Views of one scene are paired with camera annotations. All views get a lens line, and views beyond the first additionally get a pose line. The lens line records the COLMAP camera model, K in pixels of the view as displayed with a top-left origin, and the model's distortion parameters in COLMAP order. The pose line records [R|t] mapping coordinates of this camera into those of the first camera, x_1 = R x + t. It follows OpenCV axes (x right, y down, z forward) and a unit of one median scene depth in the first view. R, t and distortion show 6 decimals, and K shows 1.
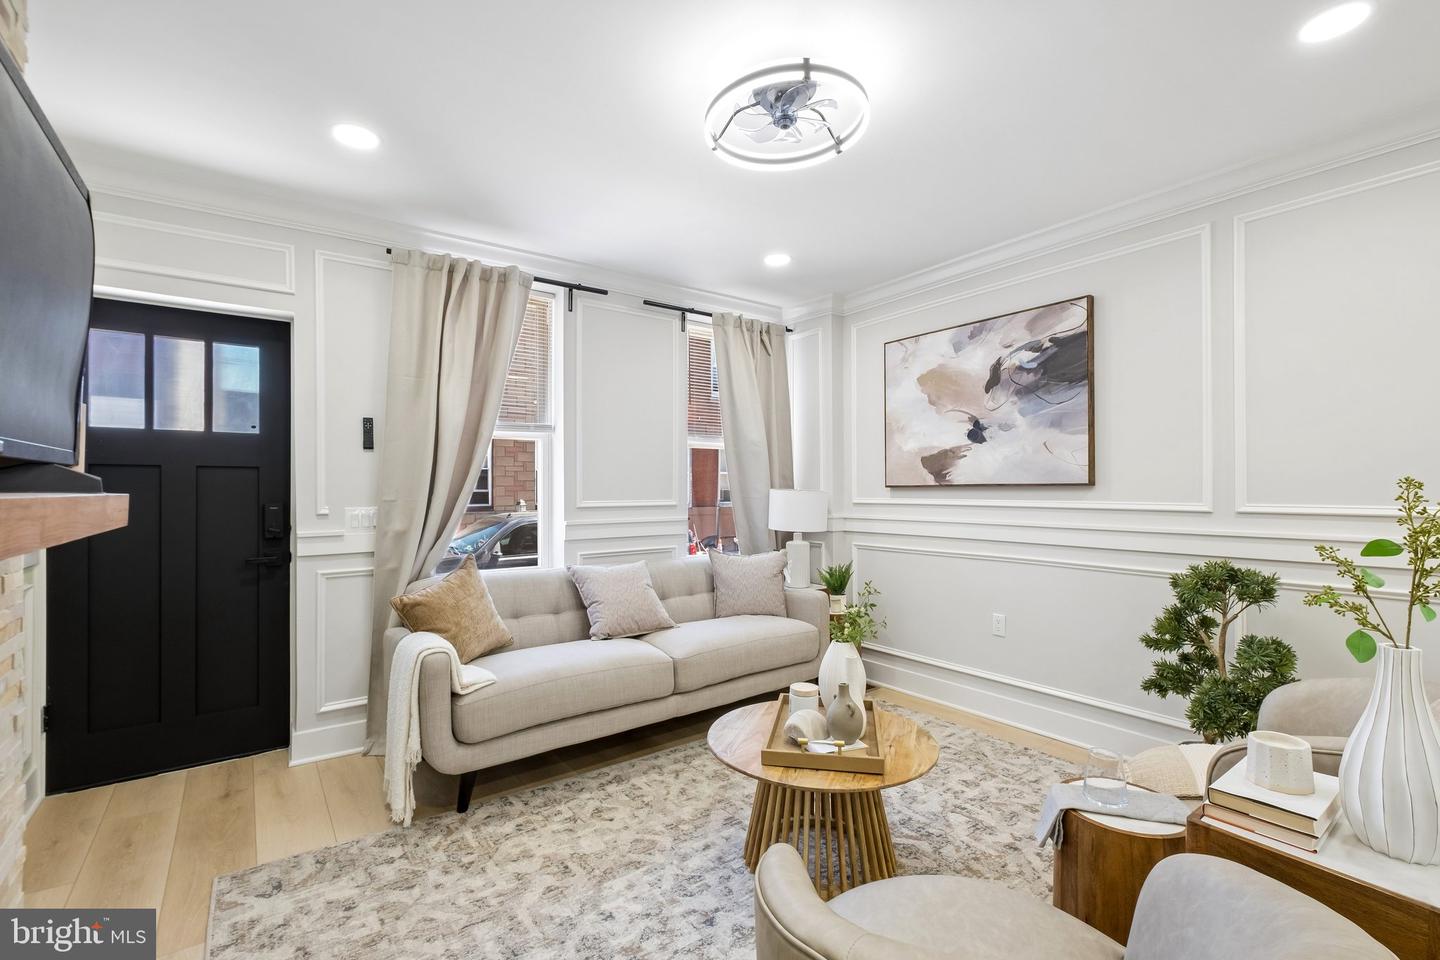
lens RADIAL K [[634.7, 0, 717.2], [0, 634.7, 487.5], [0, 0, 1]] dist [-0.001406, -0.000064]
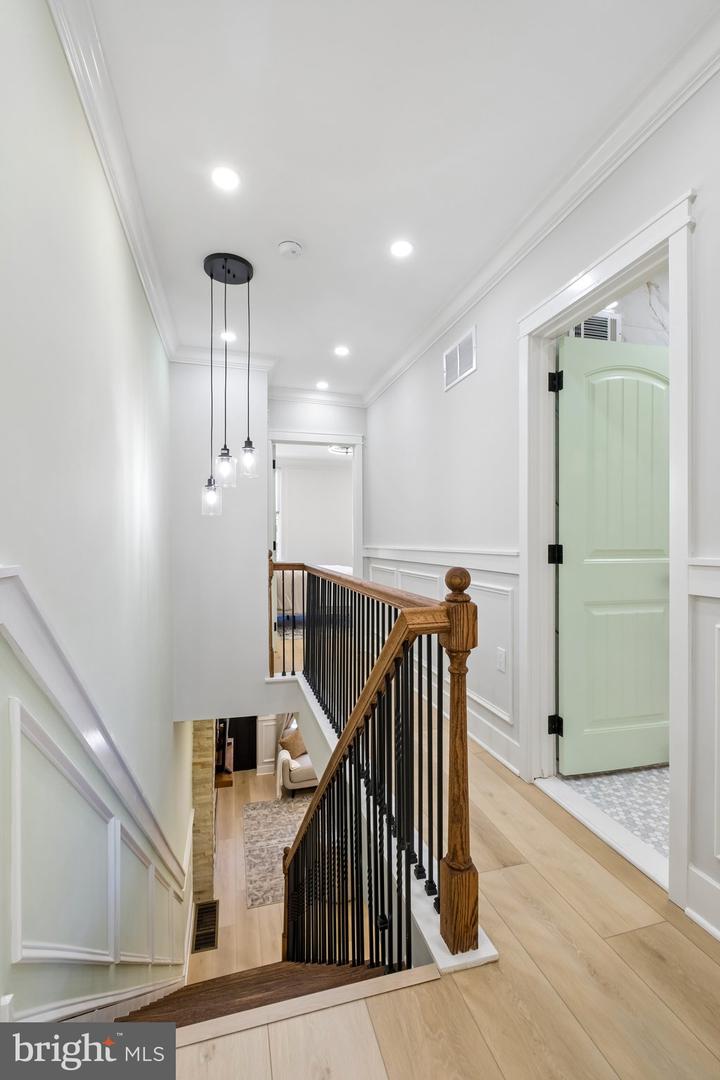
lens RADIAL K [[476.0, 0, 365.6], [0, 476.0, 538.3], [0, 0, 1]] dist [-0.001406, -0.000064]
pose [[0.933280, 0.002527, -0.359142, 1.162769], [-0.001665, 0.999995, 0.002709, -1.202851], [0.359147, -0.001931, 0.933279, -1.732927]]
